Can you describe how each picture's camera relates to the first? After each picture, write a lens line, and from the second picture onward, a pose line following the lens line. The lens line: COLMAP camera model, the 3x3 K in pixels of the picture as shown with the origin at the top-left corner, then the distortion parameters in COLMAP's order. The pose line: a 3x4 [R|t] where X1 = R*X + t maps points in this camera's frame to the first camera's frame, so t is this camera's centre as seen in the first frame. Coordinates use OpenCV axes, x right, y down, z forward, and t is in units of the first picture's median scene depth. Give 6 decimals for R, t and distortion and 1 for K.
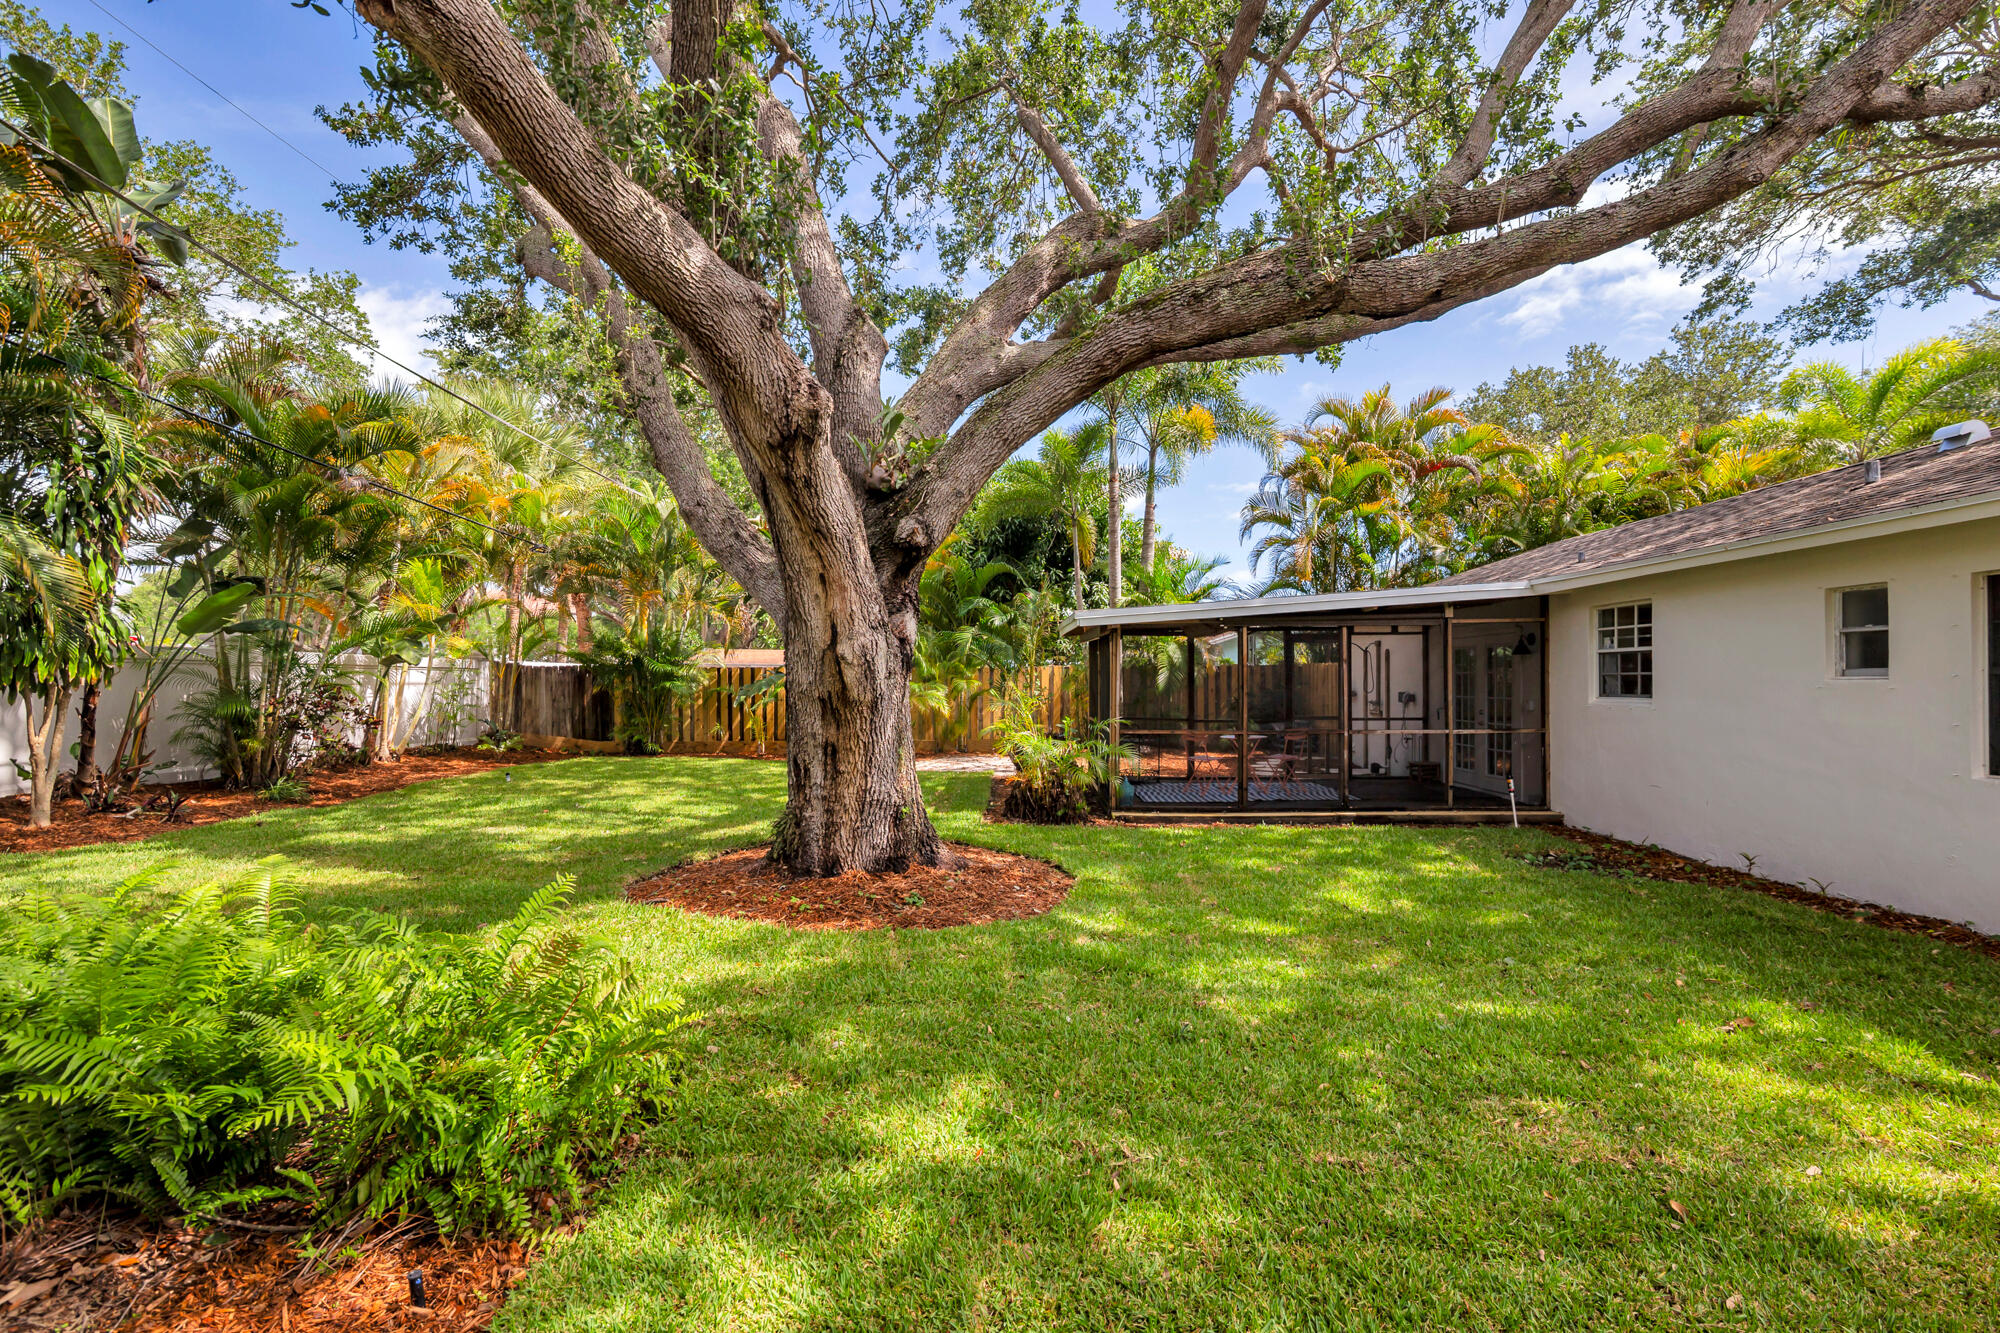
lens RADIAL K [[913.9, 0, 1004.1], [0, 913.9, 681.0], [0, 0, 1]] dist [-0.004312, 0.000047]
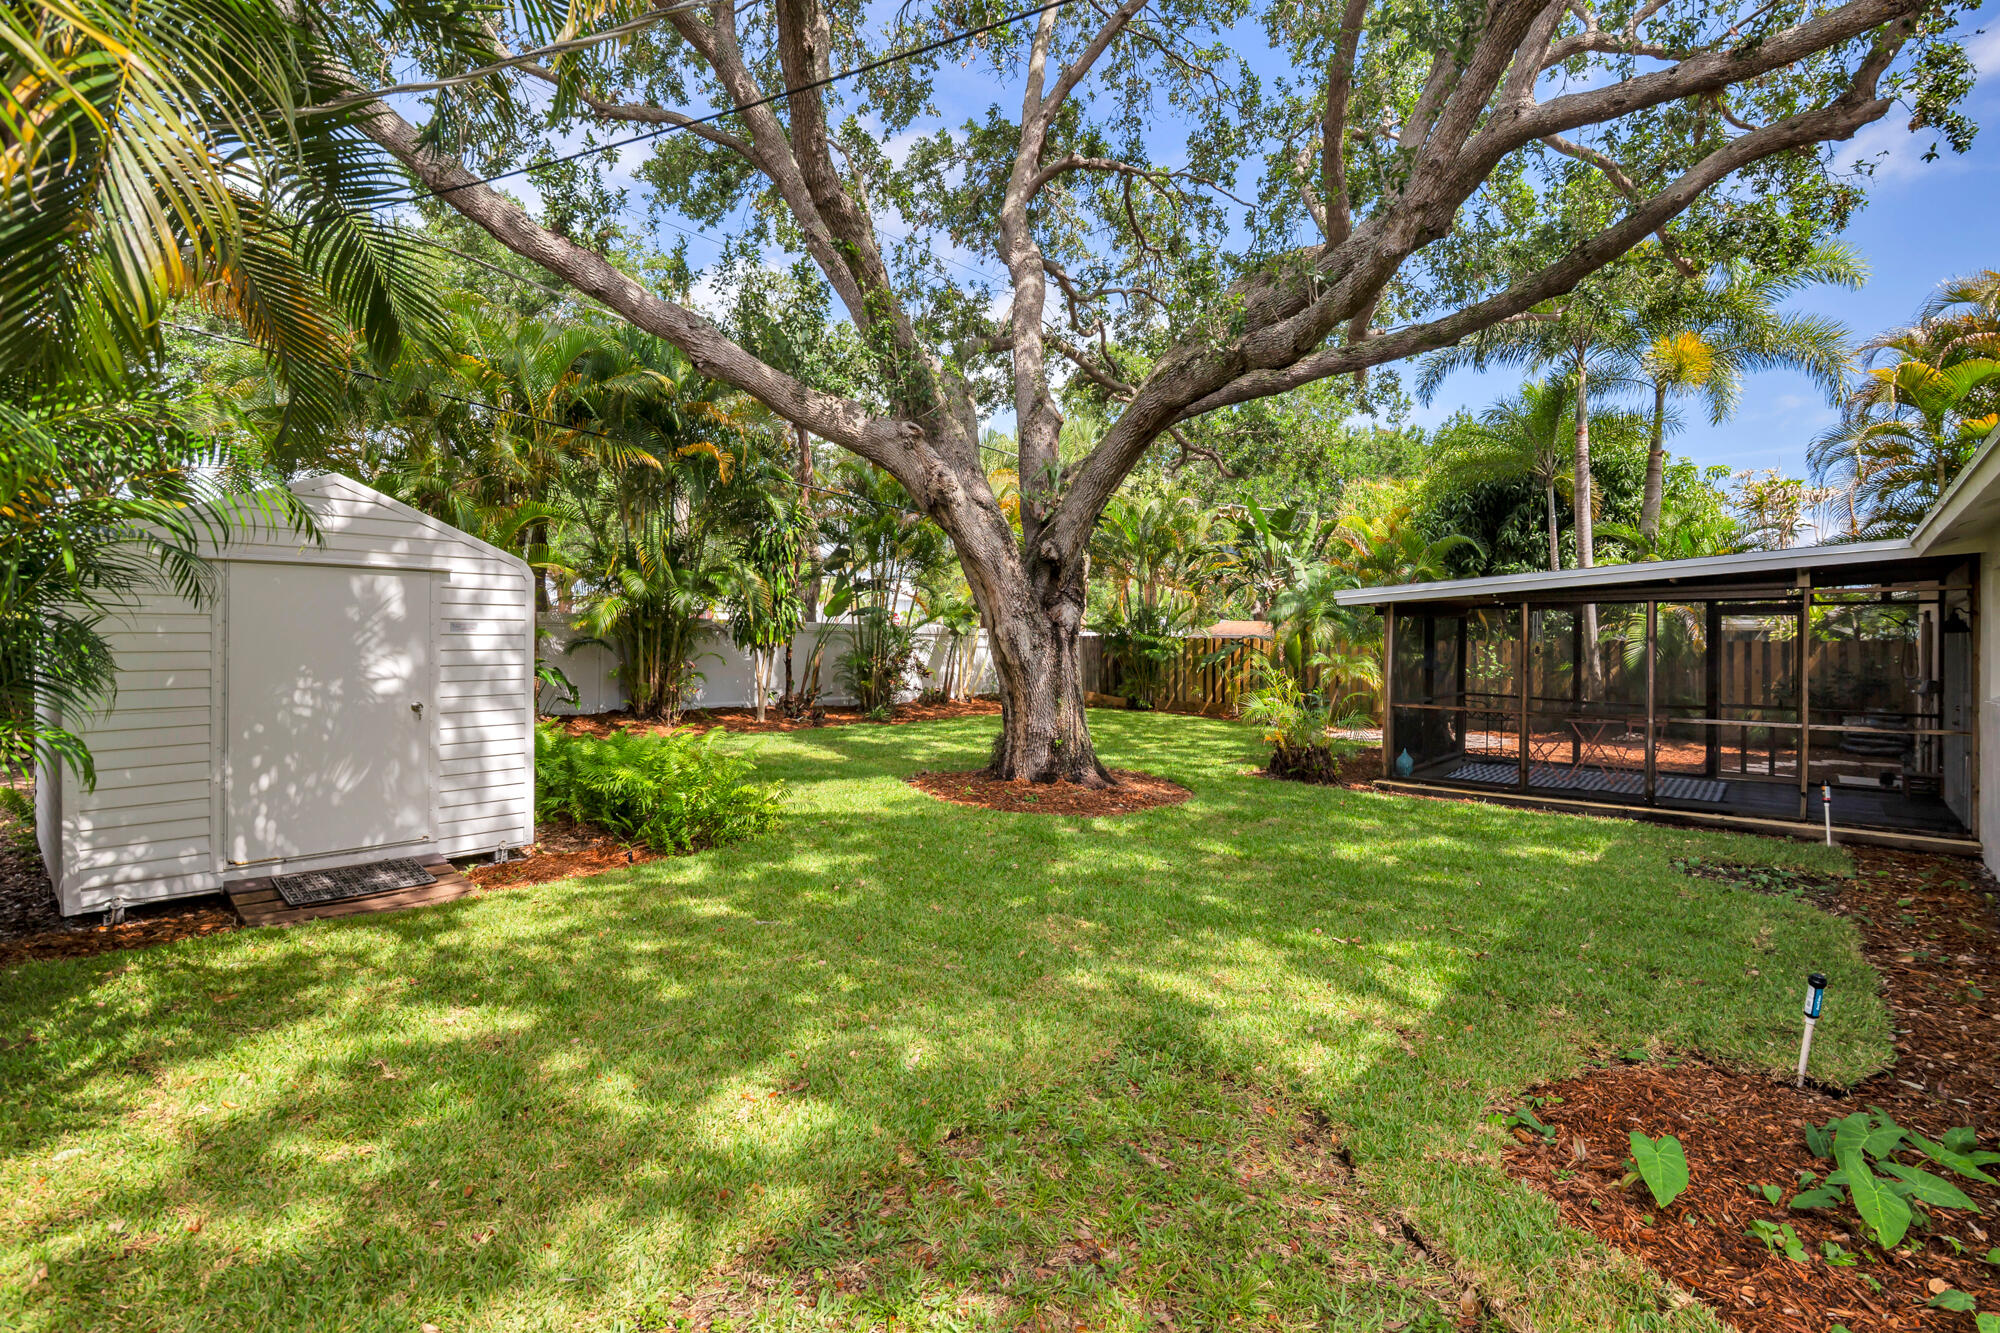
lens RADIAL K [[921.7, 0, 1000.0], [0, 921.7, 666.5], [0, 0, 1]] dist [-0.006473, 0.000220]
pose [[0.764243, 0.031198, -0.644174, 0.459919], [-0.019224, 0.999487, 0.025599, -0.007920], [0.644642, -0.007180, 0.764451, -0.103011]]
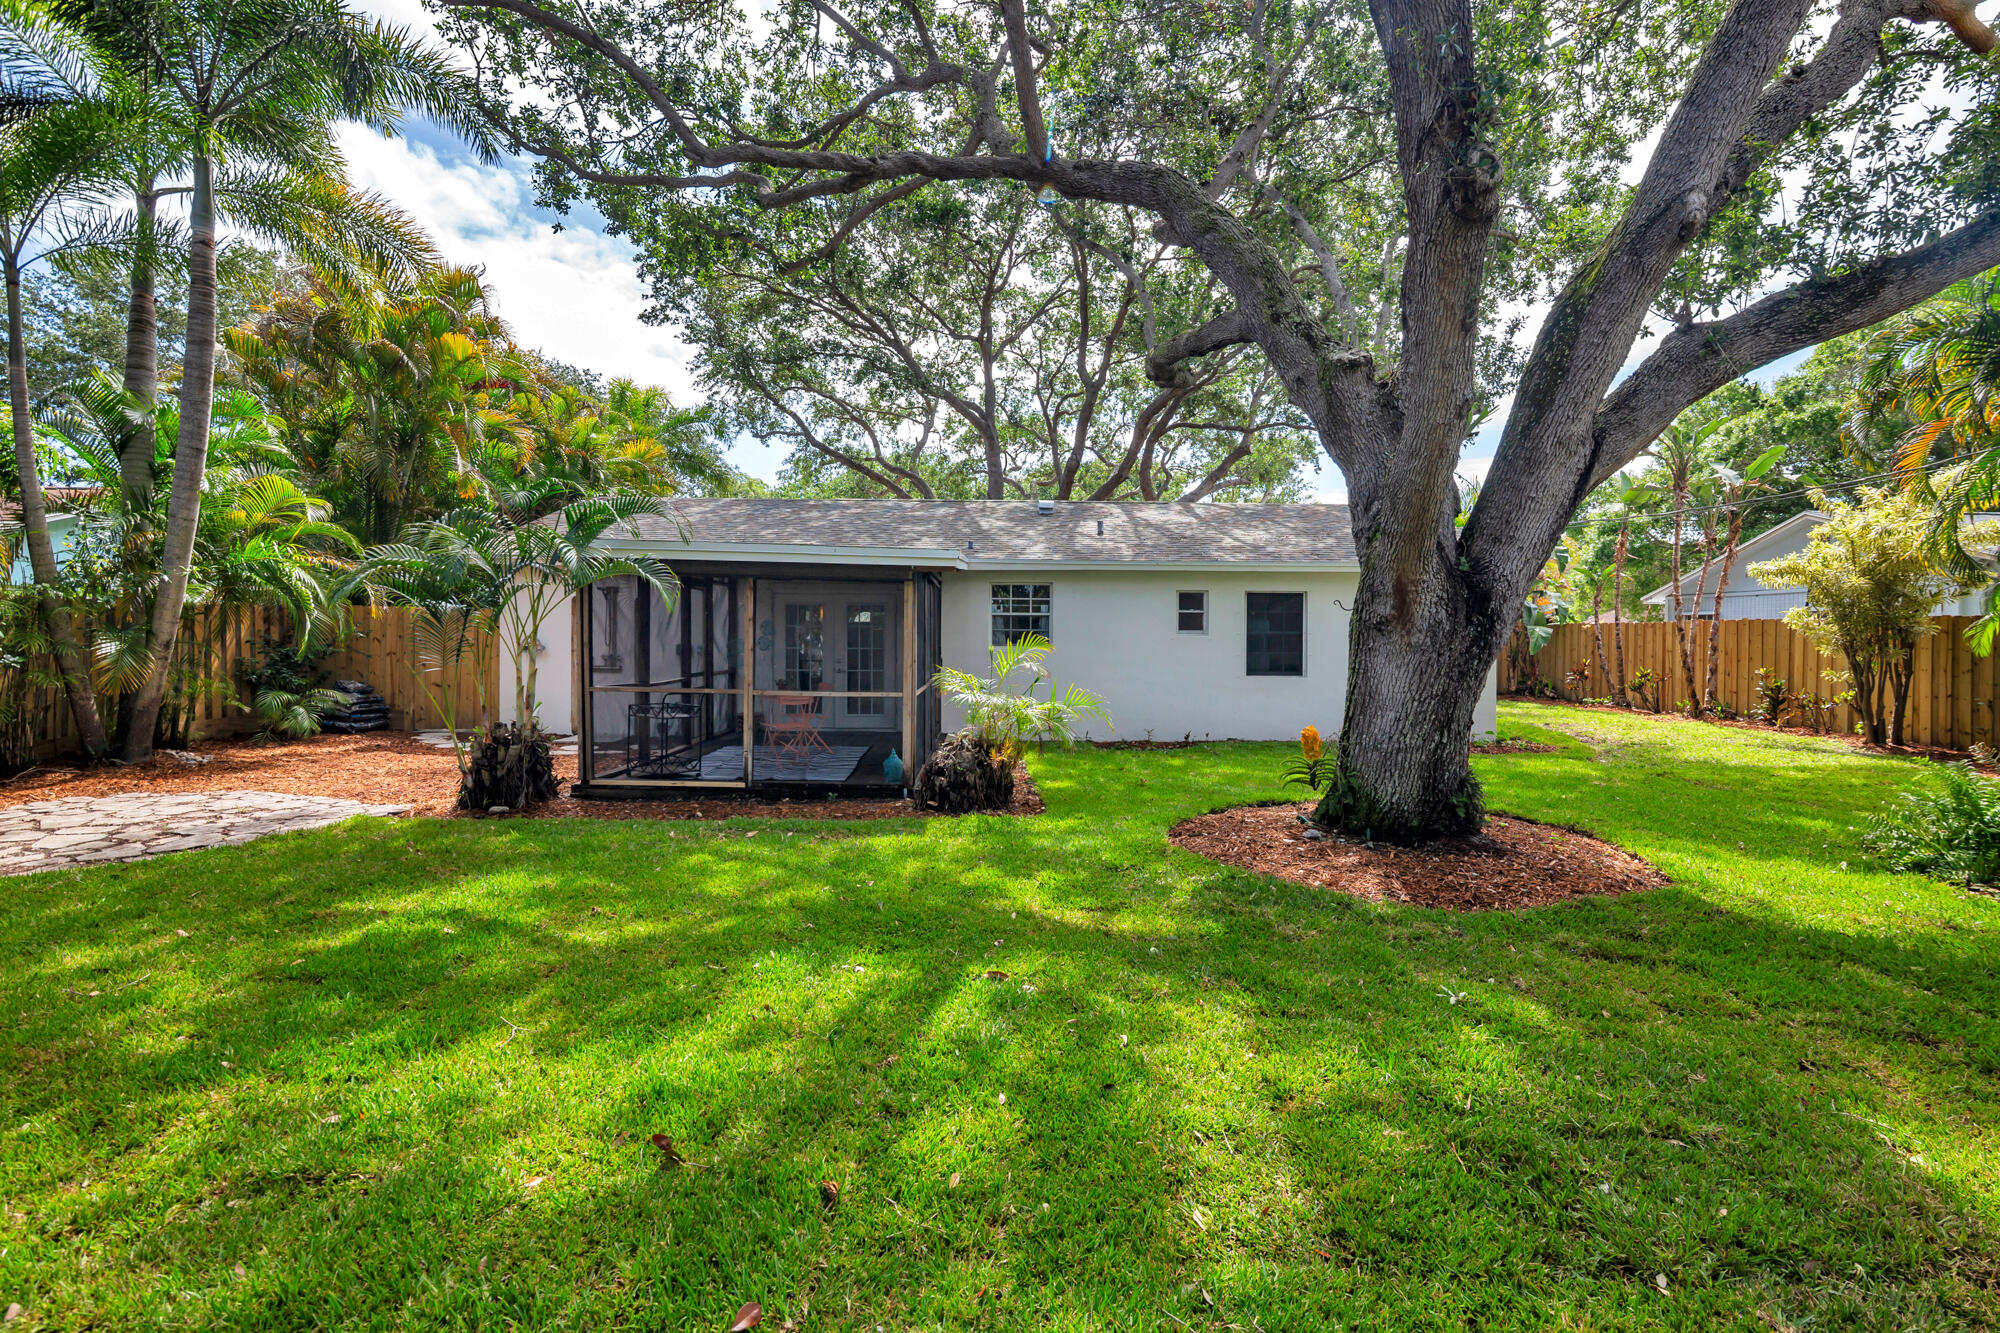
lens RADIAL K [[924.1, 0, 967.6], [0, 924.1, 647.3], [0, 0, 1]] dist [-0.000620, 0.000103]
pose [[-0.037637, -0.016362, 0.999158, -0.748917], [-0.006381, 0.999849, 0.016133, -0.003292], [-0.999271, -0.005769, -0.037735, 1.021989]]
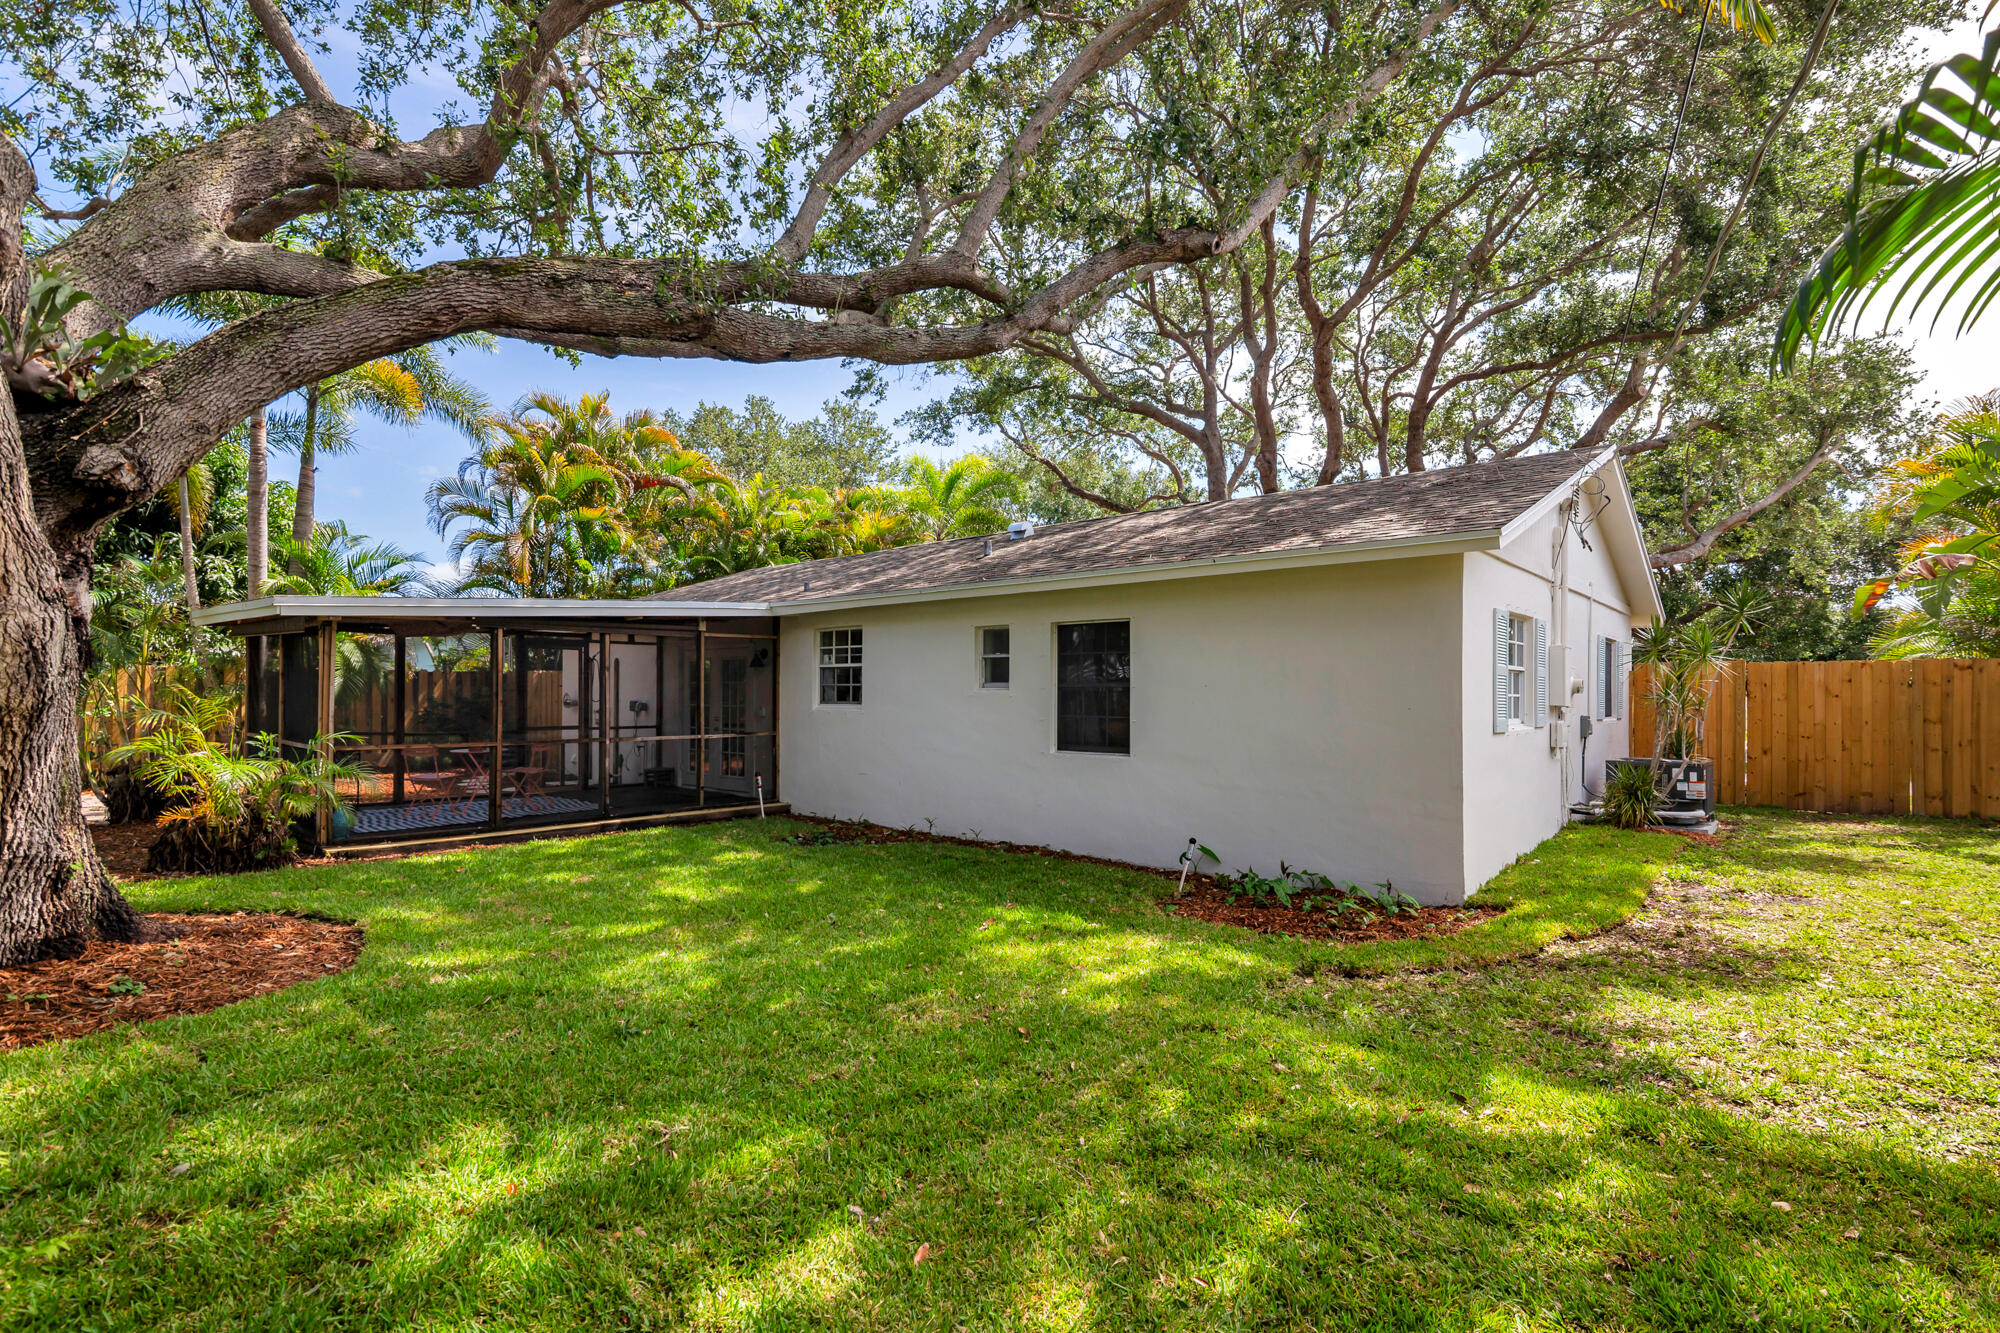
lens RADIAL K [[932.1, 0, 1037.2], [0, 932.1, 693.8], [0, 0, 1]] dist [-0.014853, -0.000248]
pose [[0.630382, 0.006064, 0.776262, -0.115149], [-0.006935, 0.999974, -0.002180, 0.004519], [-0.776255, -0.004009, 0.630407, 0.000183]]
